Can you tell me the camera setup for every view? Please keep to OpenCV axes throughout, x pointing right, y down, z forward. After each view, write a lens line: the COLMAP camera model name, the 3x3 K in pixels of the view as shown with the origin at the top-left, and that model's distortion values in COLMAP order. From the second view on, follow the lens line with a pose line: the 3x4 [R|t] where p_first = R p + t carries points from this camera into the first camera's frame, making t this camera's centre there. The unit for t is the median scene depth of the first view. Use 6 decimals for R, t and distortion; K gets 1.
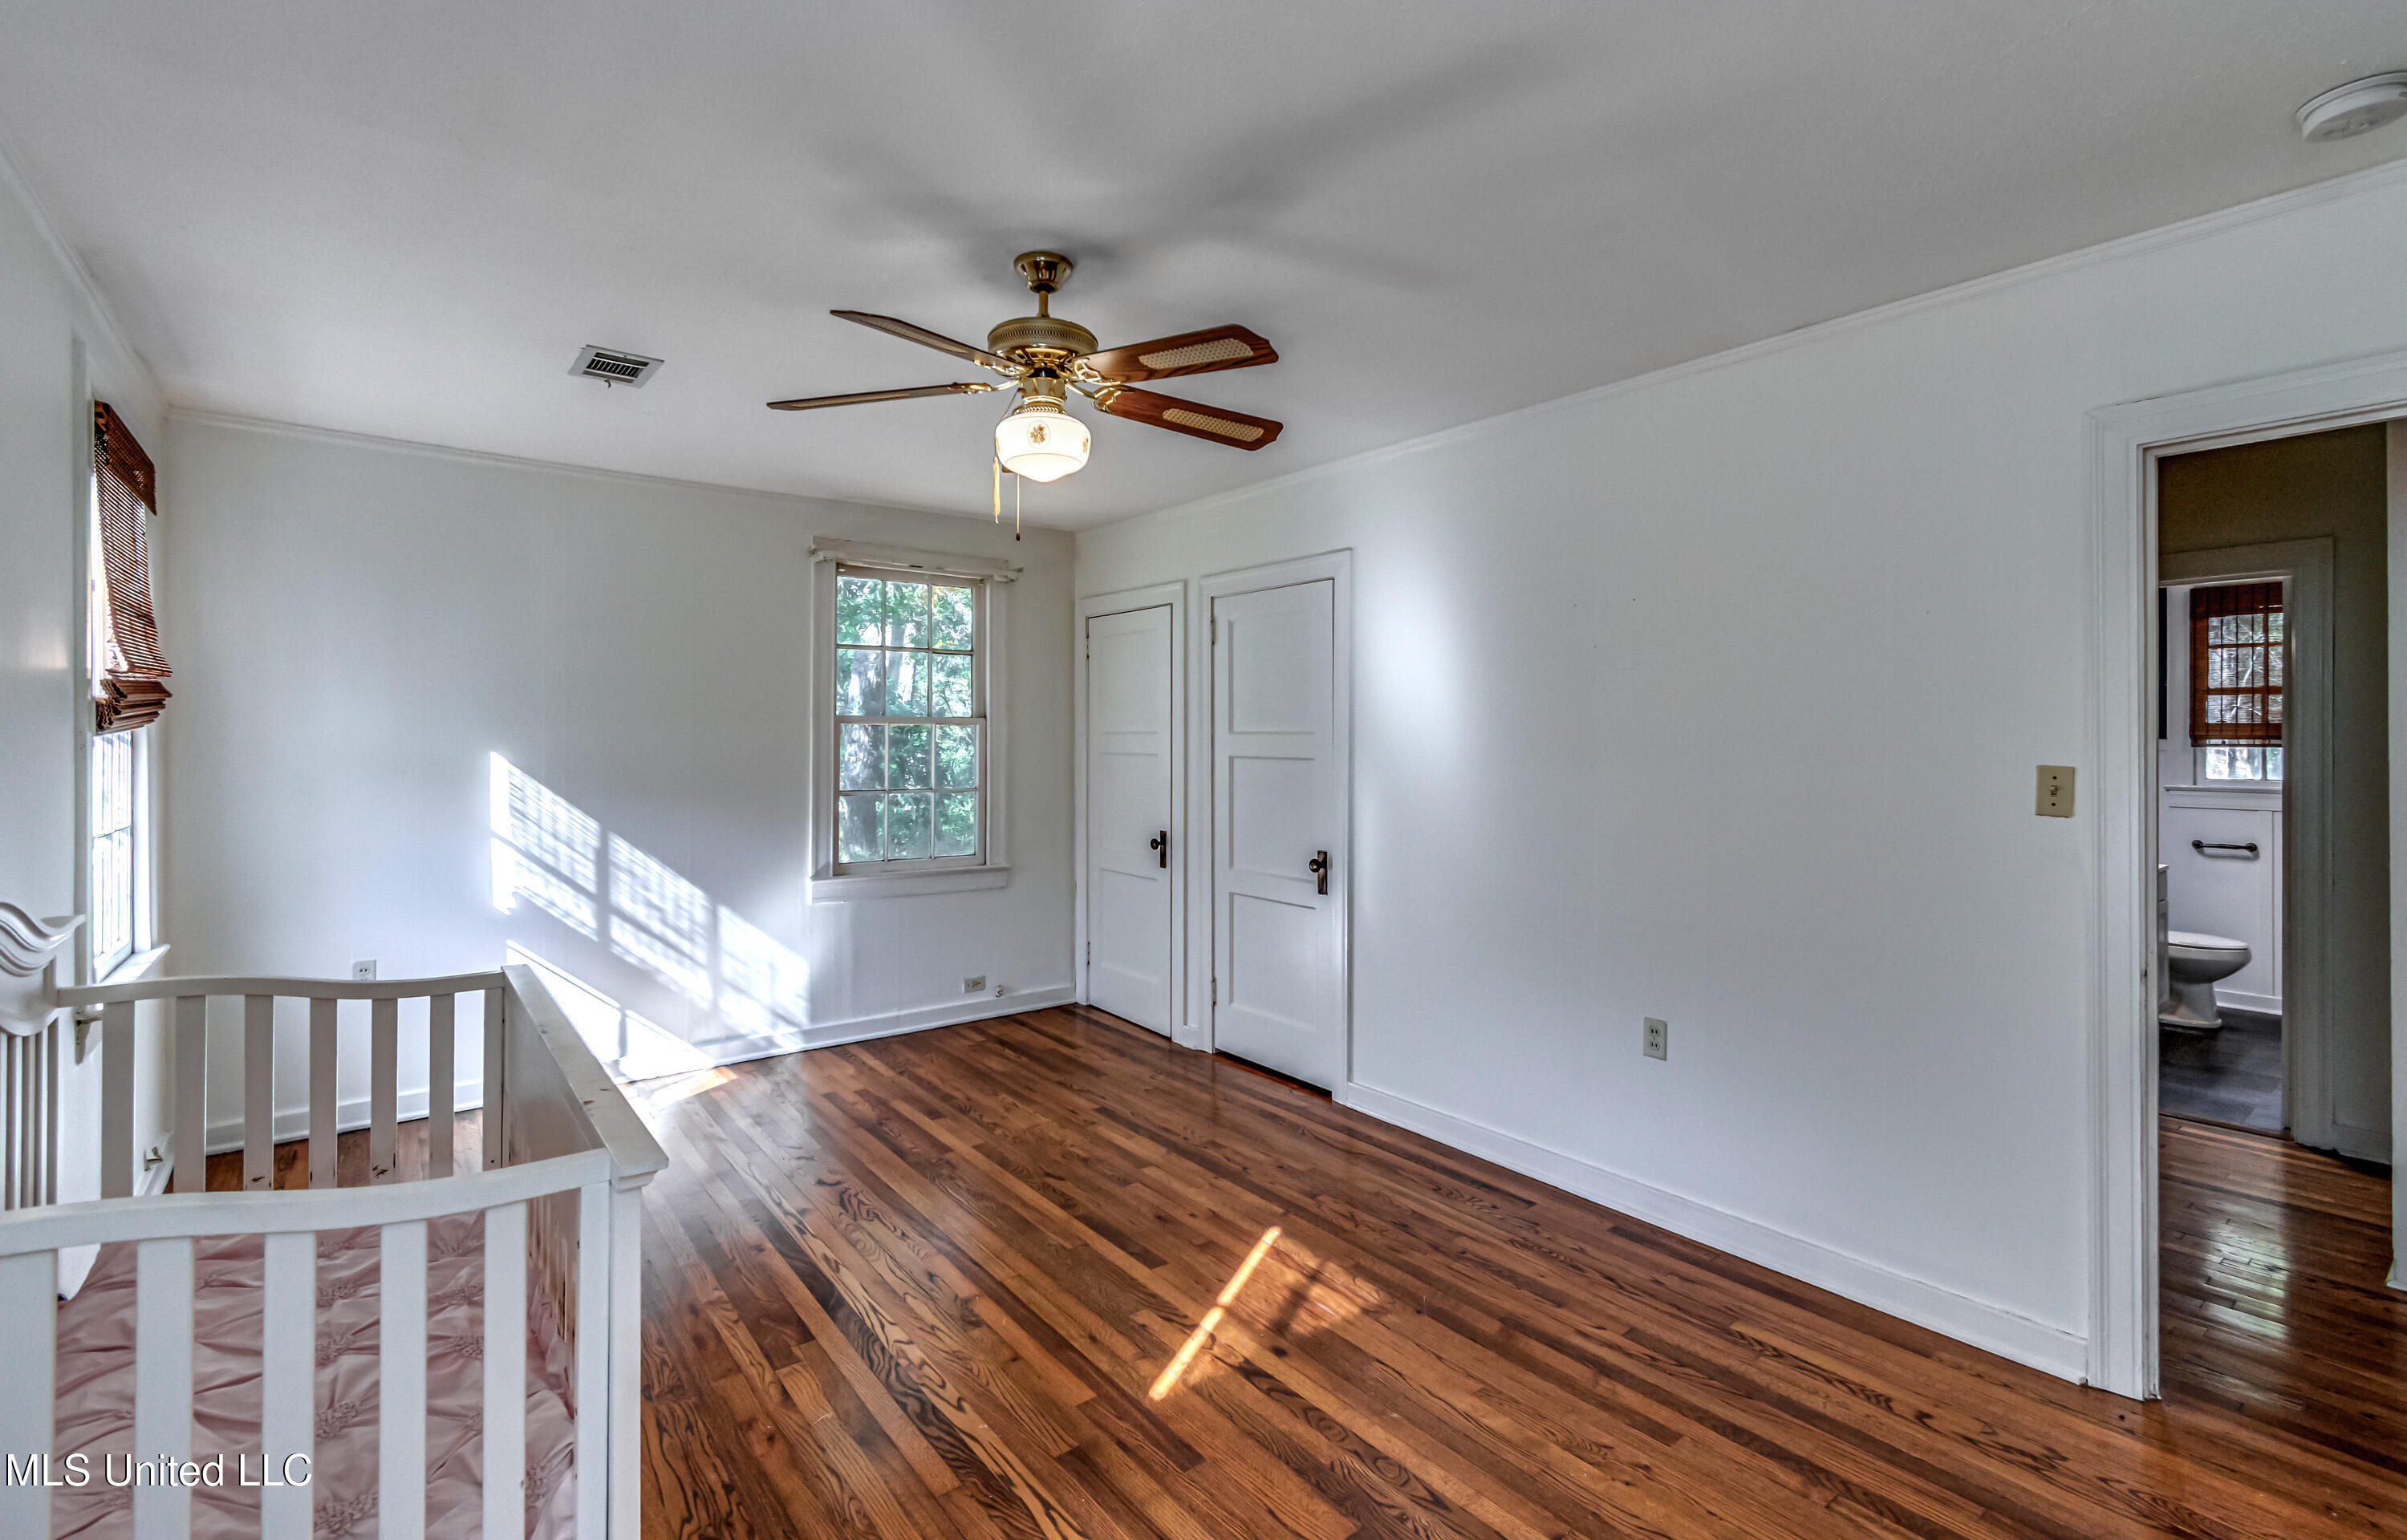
lens RADIAL K [[1073.7, 0, 1197.5], [0, 1073.7, 732.8], [0, 0, 1]] dist [-0.001459, 0.000053]
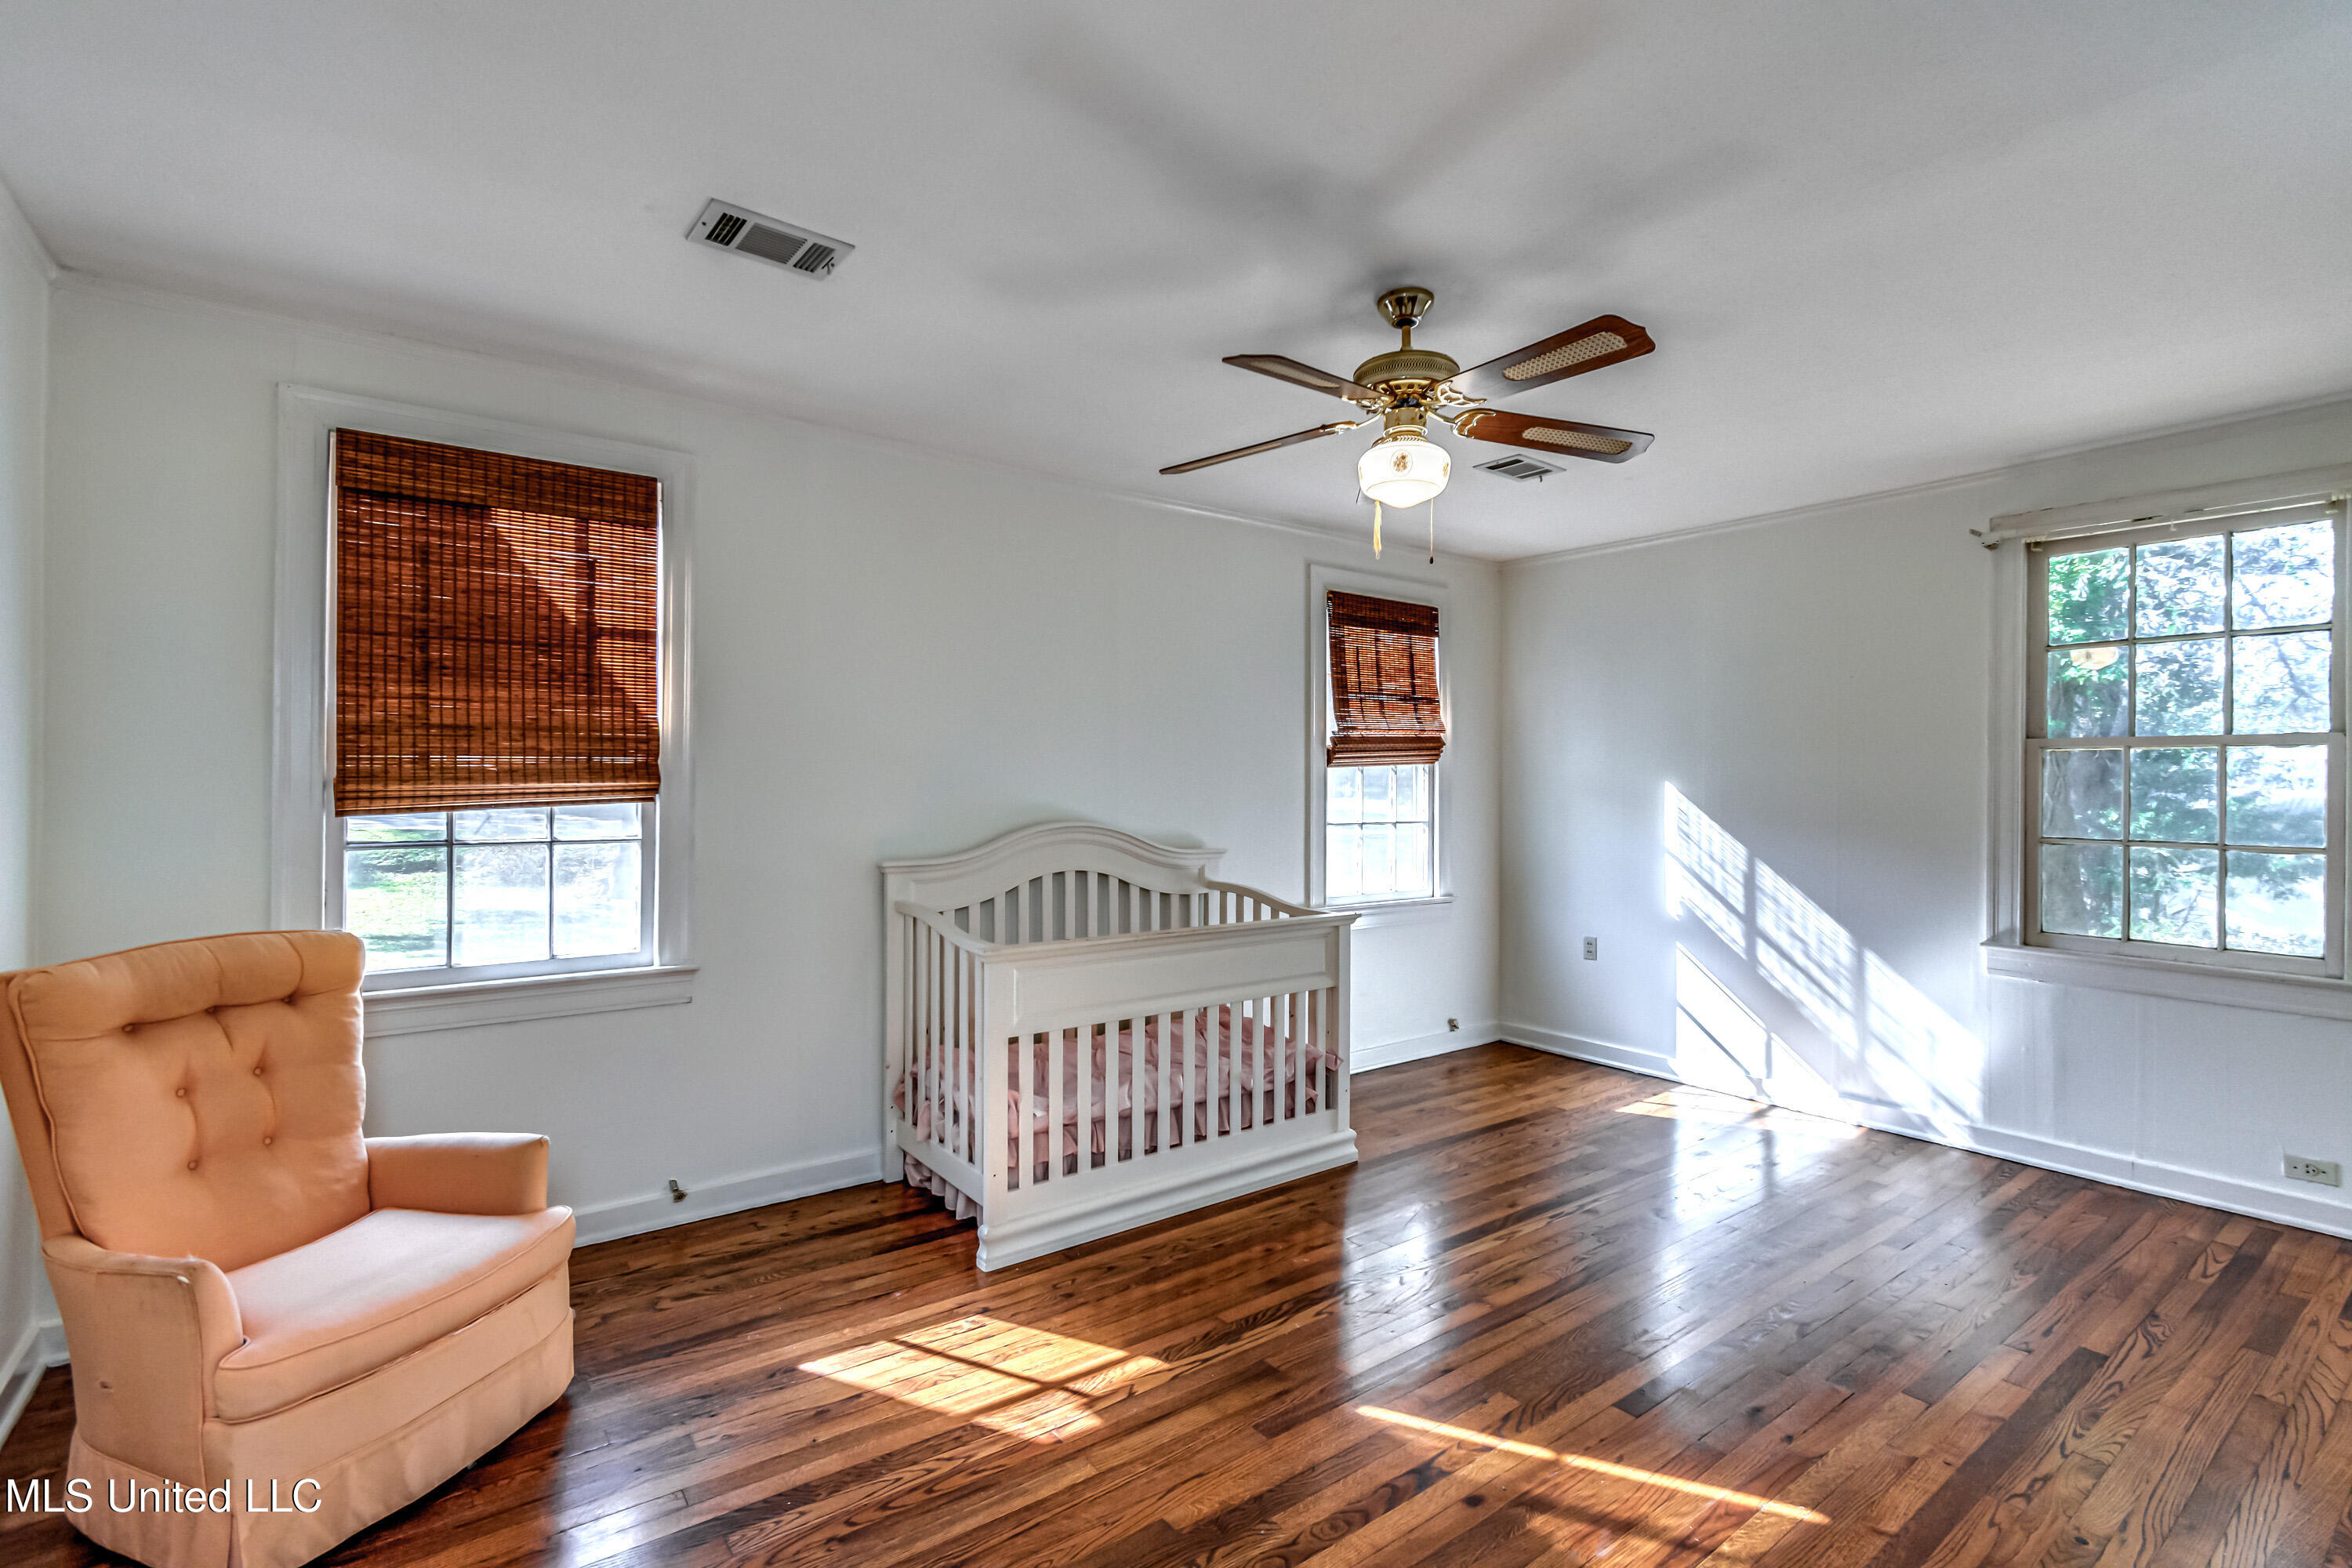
lens RADIAL K [[1067.6, 0, 1176.0], [0, 1067.6, 784.0], [0, 0, 1]] dist [0.014856, 0.000073]
pose [[-0.014259, 0.001435, -0.999897, 0.514412], [-0.001153, 0.999998, 0.001451, 0.019160], [0.999898, 0.001174, -0.014258, 0.451070]]
